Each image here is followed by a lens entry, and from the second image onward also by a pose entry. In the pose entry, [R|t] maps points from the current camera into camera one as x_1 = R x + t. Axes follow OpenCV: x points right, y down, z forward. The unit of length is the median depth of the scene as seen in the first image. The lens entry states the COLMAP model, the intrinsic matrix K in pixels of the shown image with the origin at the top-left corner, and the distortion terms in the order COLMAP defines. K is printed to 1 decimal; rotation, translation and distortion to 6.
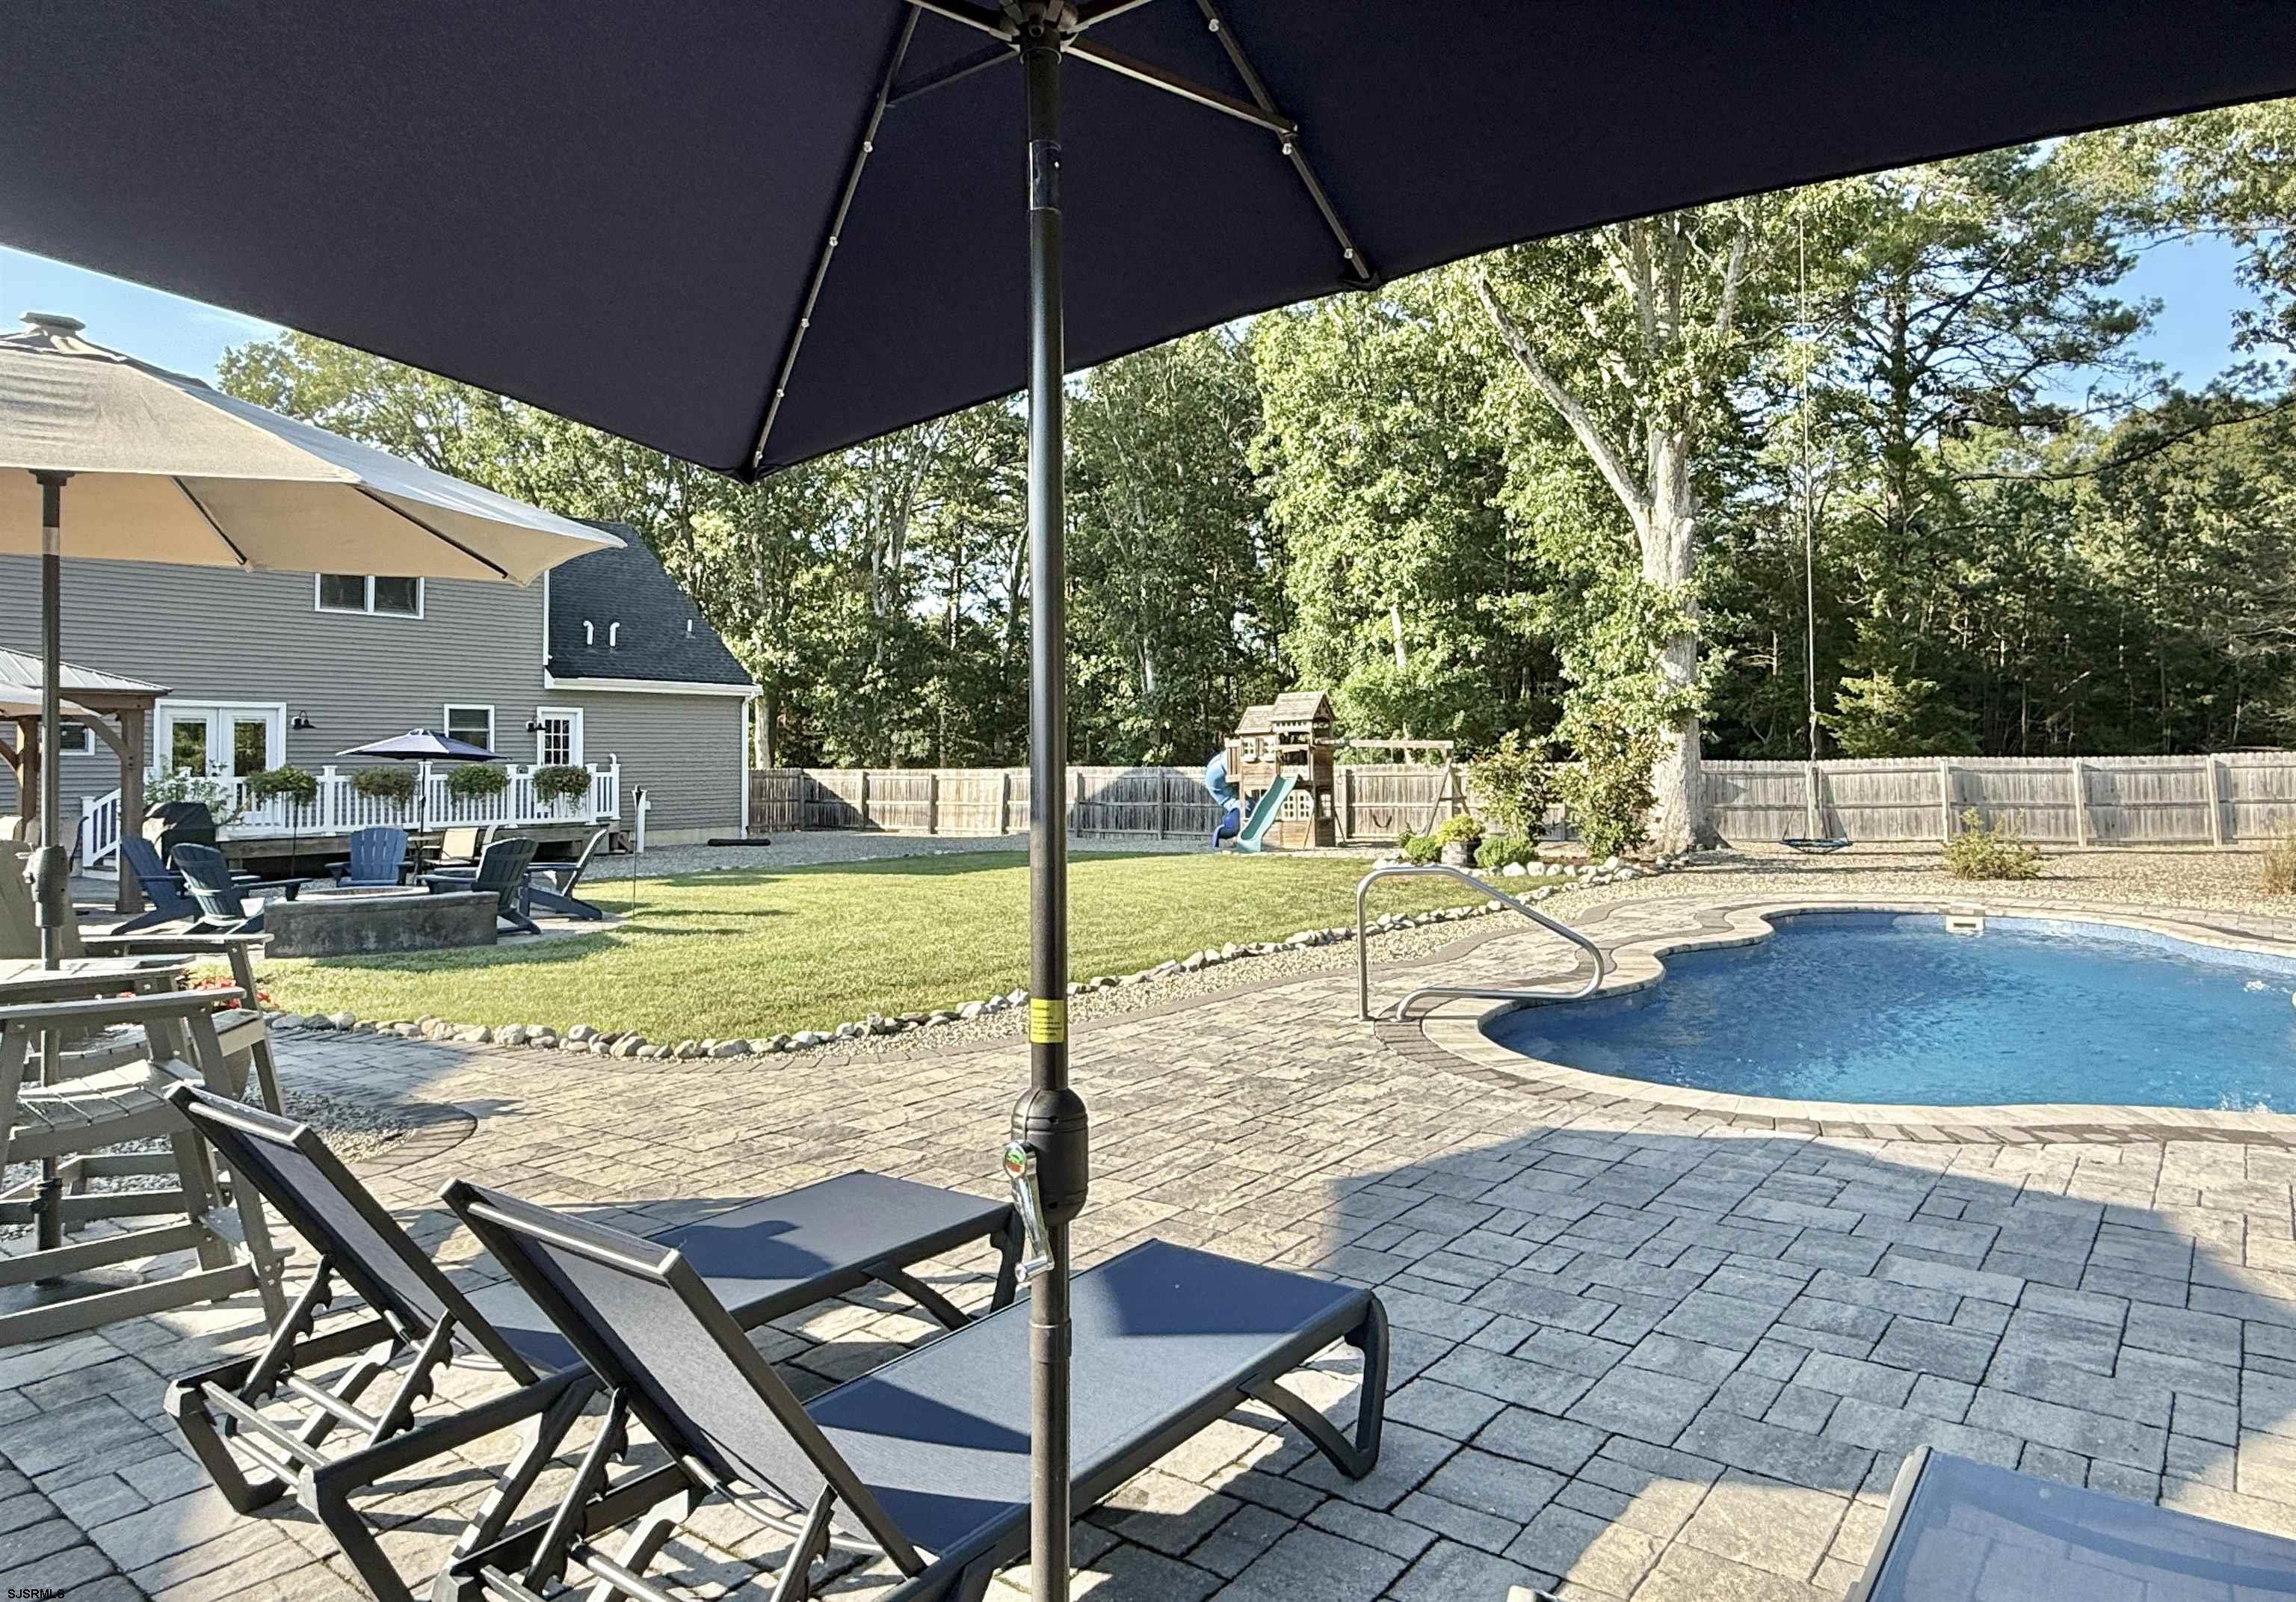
lens RADIAL K [[1410.4, 0, 1164.6], [0, 1410.4, 734.5], [0, 0, 1]] dist [-0.002646, 0.001703]
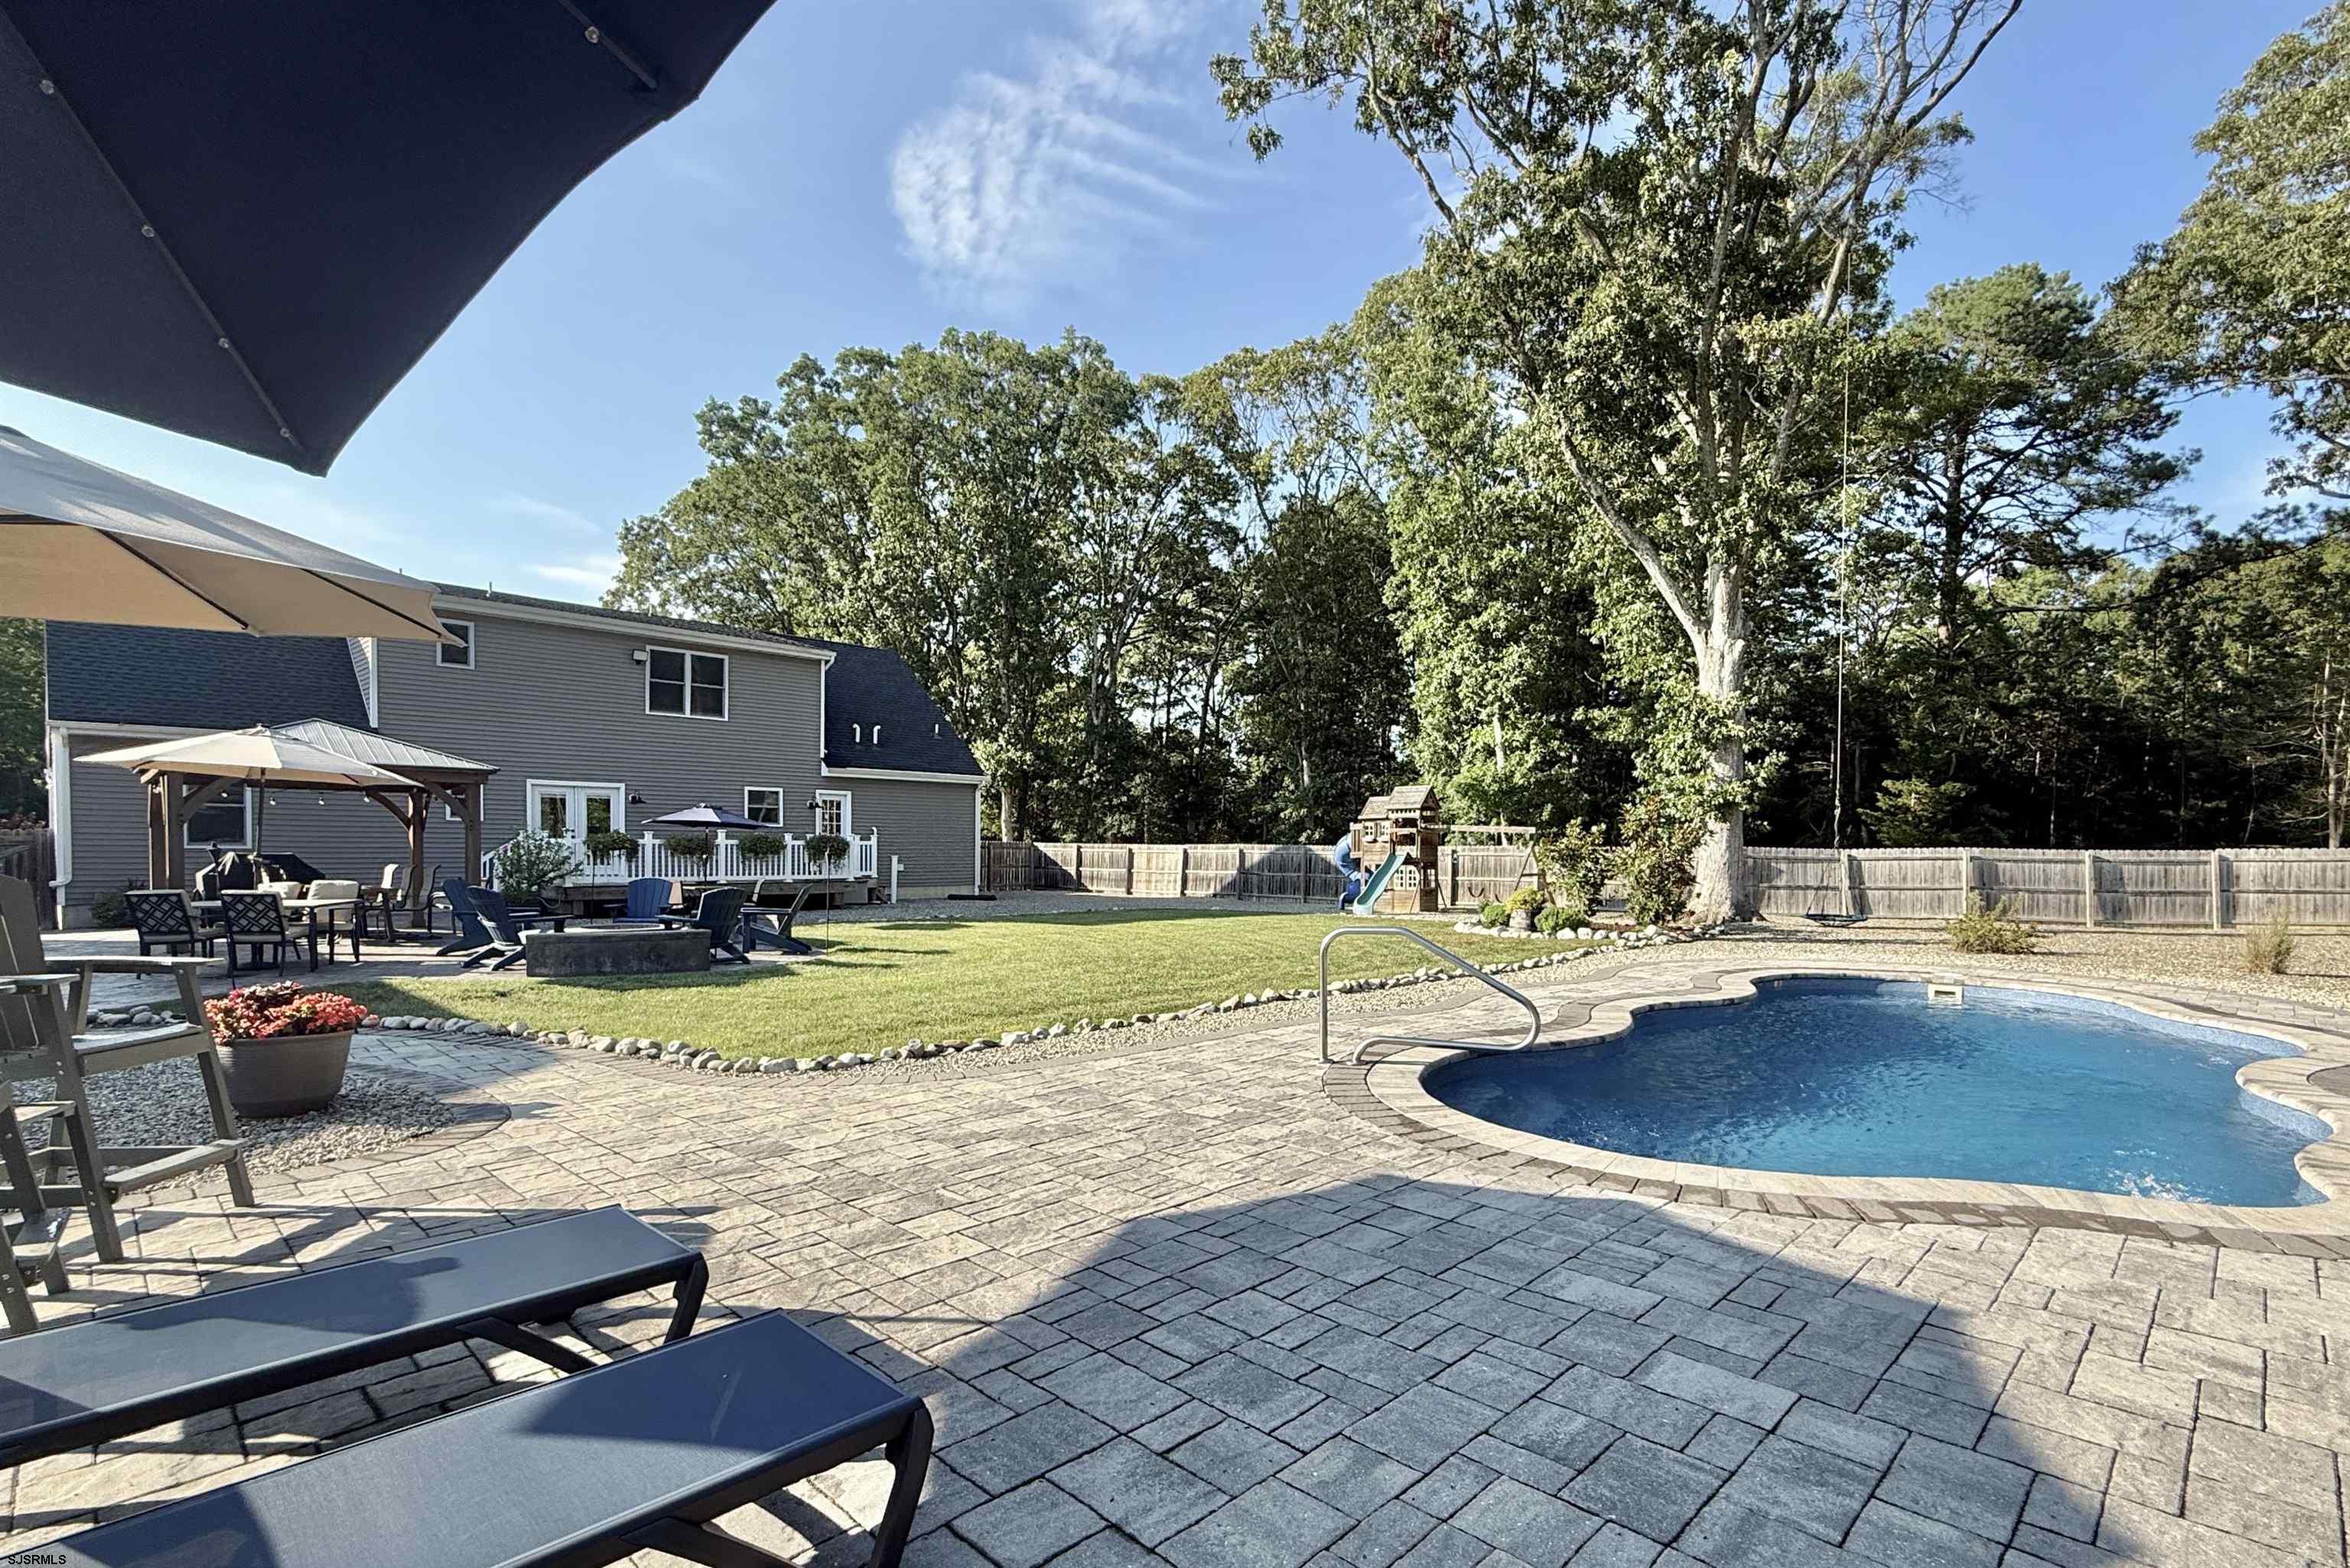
lens RADIAL K [[1091.7, 0, 1228.0], [0, 1091.7, 880.5], [0, 0, 1]] dist [-0.001825, 0.000421]
pose [[0.994230, 0.020825, -0.105233, 0.042444], [-0.015167, 0.998411, 0.054277, 0.003564], [0.106196, -0.052368, 0.992965, 0.038667]]
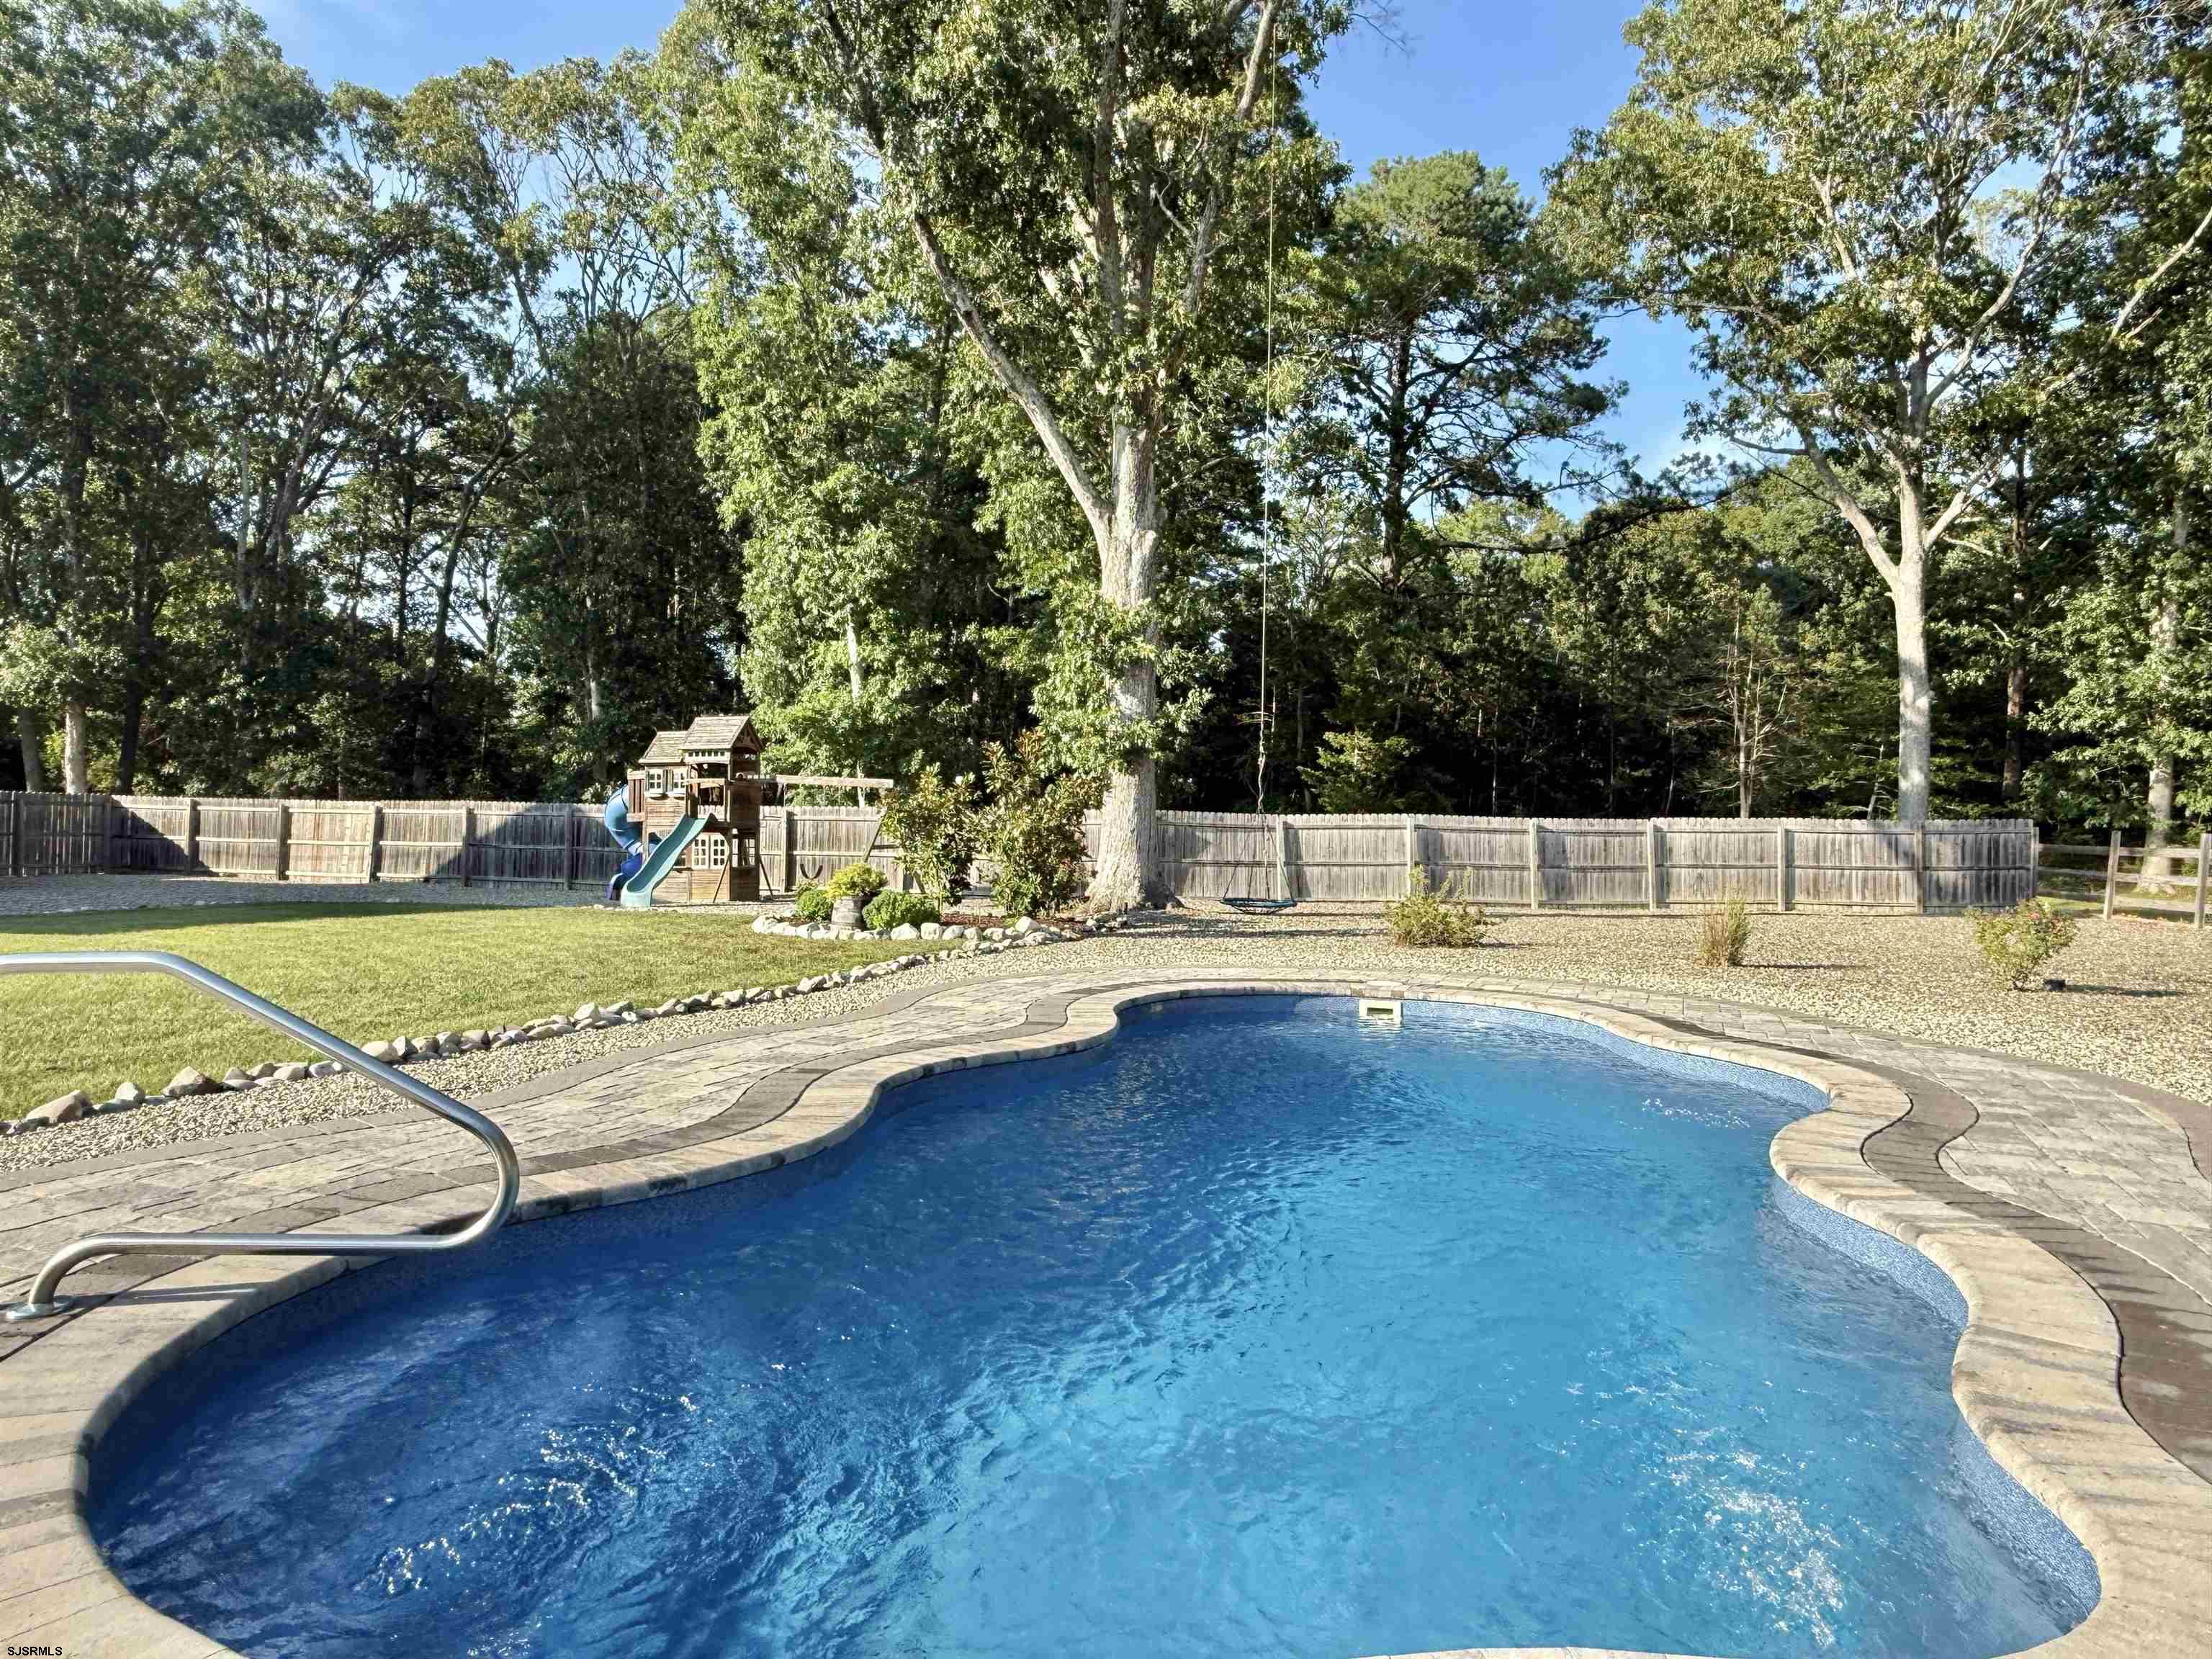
lens RADIAL K [[1416.0, 0, 1112.7], [0, 1416.0, 841.1], [0, 0, 1]] dist [-0.001388, -0.000101]
pose [[0.960840, 0.022207, 0.276212, 0.098285], [-0.032509, 0.998934, 0.032773, 0.009901], [-0.275190, -0.040469, 0.960538, 0.138844]]
